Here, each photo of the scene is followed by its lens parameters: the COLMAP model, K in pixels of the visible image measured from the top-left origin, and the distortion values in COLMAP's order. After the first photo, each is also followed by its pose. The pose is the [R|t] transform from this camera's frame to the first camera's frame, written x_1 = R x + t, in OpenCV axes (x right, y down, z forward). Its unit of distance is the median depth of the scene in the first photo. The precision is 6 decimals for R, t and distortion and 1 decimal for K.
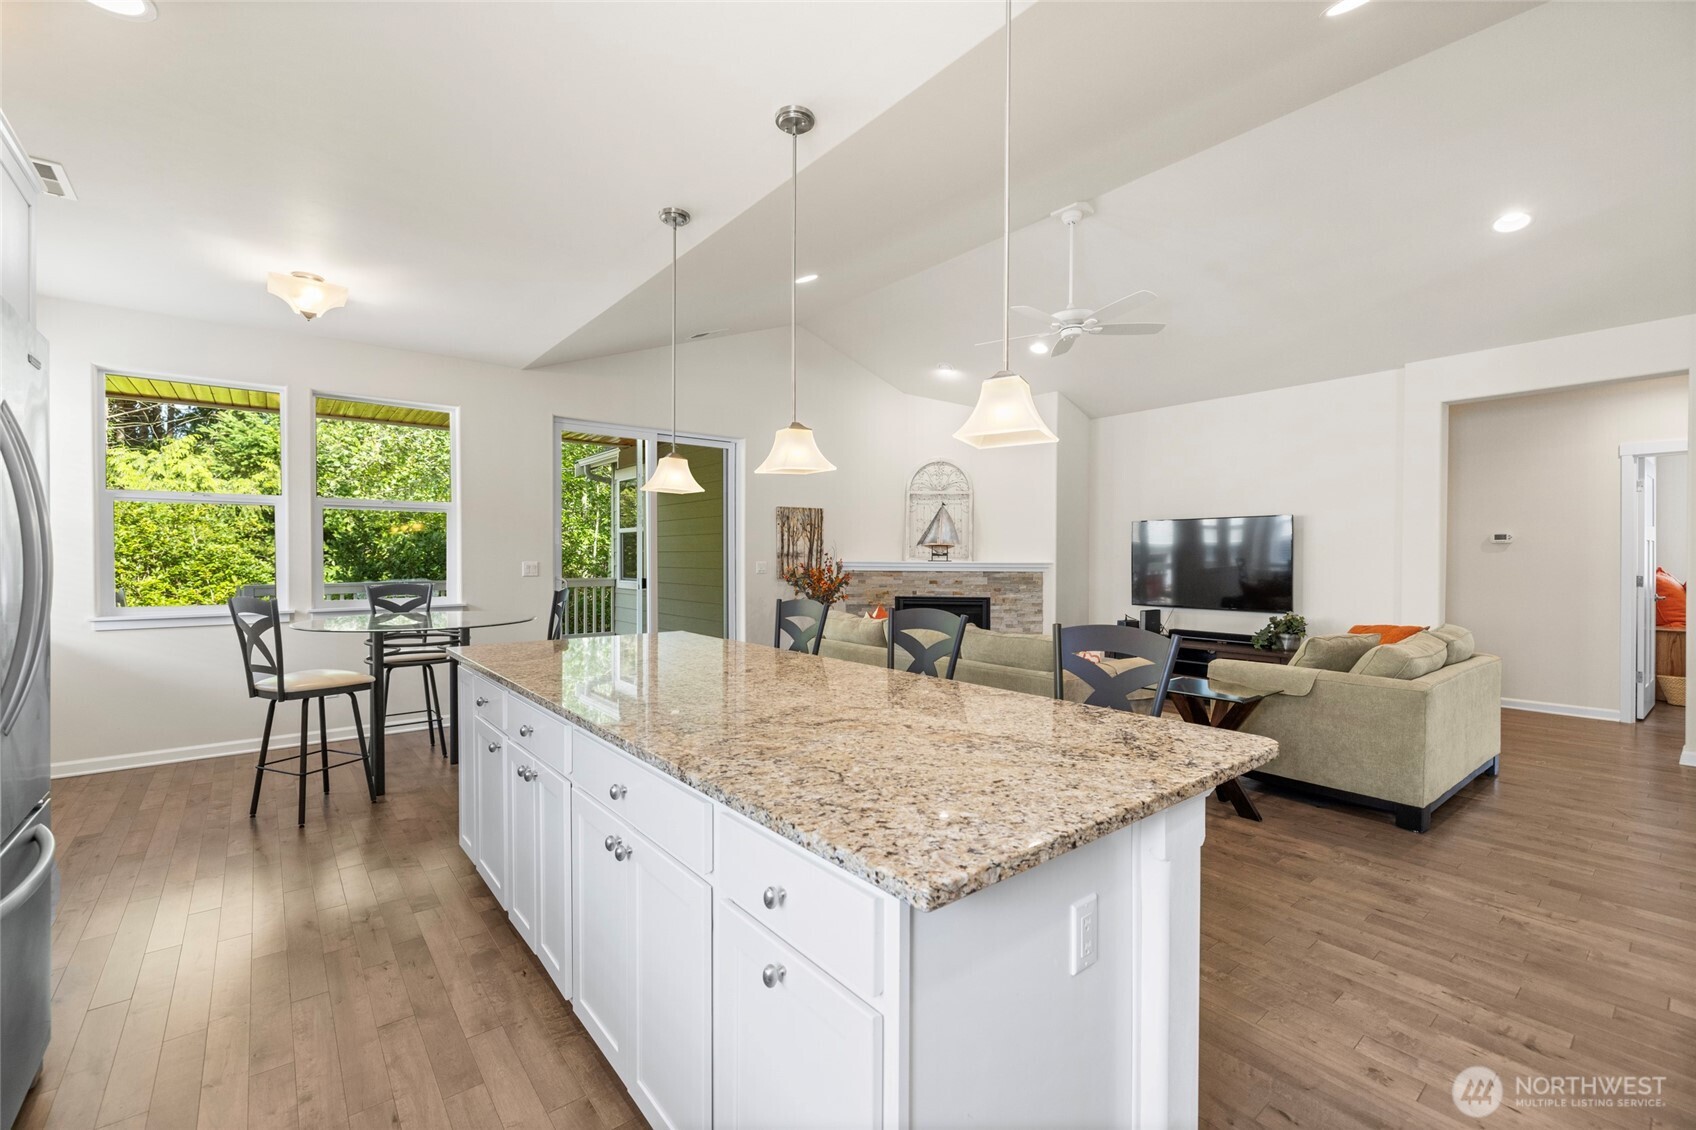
lens RADIAL K [[716.1, 0, 840.5], [0, 716.1, 558.8], [0, 0, 1]] dist [0.001702, -0.000047]
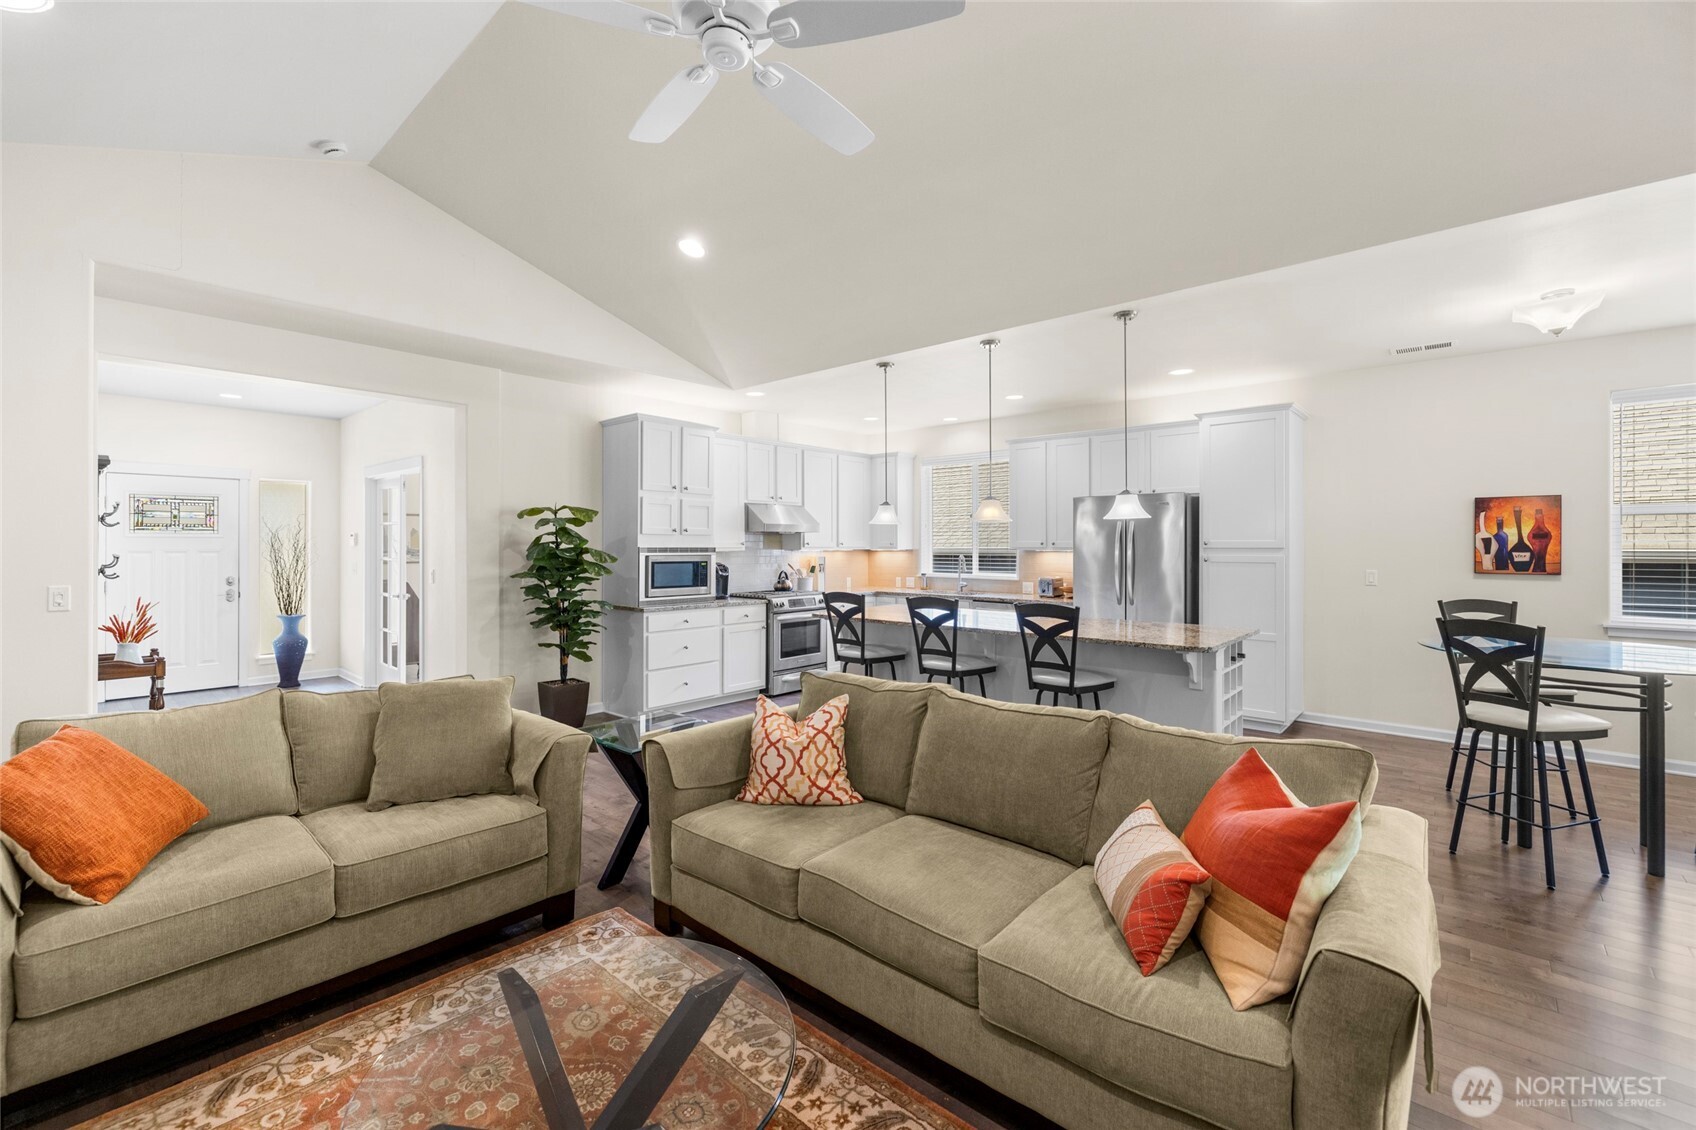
lens RADIAL K [[711.6, 0, 834.3], [0, 711.6, 550.6], [0, 0, 1]] dist [-0.000346, 0.000011]
pose [[-0.987946, 0.000917, -0.154795, 0.210635], [-0.001136, 0.999913, 0.013176, -0.021164], [0.154794, 0.013193, -0.987859, 0.920916]]
